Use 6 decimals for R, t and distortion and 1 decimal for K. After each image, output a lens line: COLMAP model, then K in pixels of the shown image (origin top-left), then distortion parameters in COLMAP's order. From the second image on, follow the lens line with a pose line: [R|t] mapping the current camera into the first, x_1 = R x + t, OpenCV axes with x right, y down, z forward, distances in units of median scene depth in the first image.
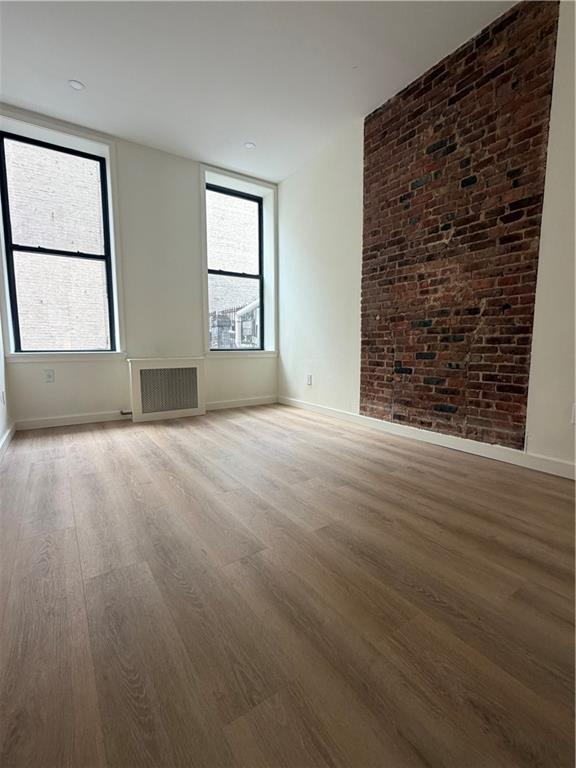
lens RADIAL K [[344.1, 0, 287.3], [0, 344.1, 383.3], [0, 0, 1]] dist [0.000633, -0.000379]
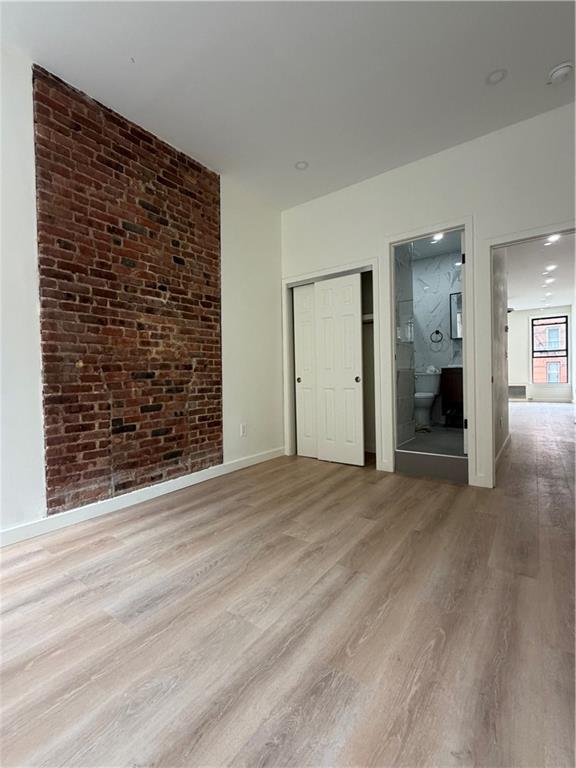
lens RADIAL K [[344.1, 0, 287.7], [0, 344.1, 385.2], [0, 0, 1]] dist [0.000633, -0.000379]
pose [[-0.341525, -0.012744, 0.939786, -0.690805], [0.127456, 0.990043, 0.059745, -0.165470], [-0.931191, 0.140186, -0.336500, 1.036664]]
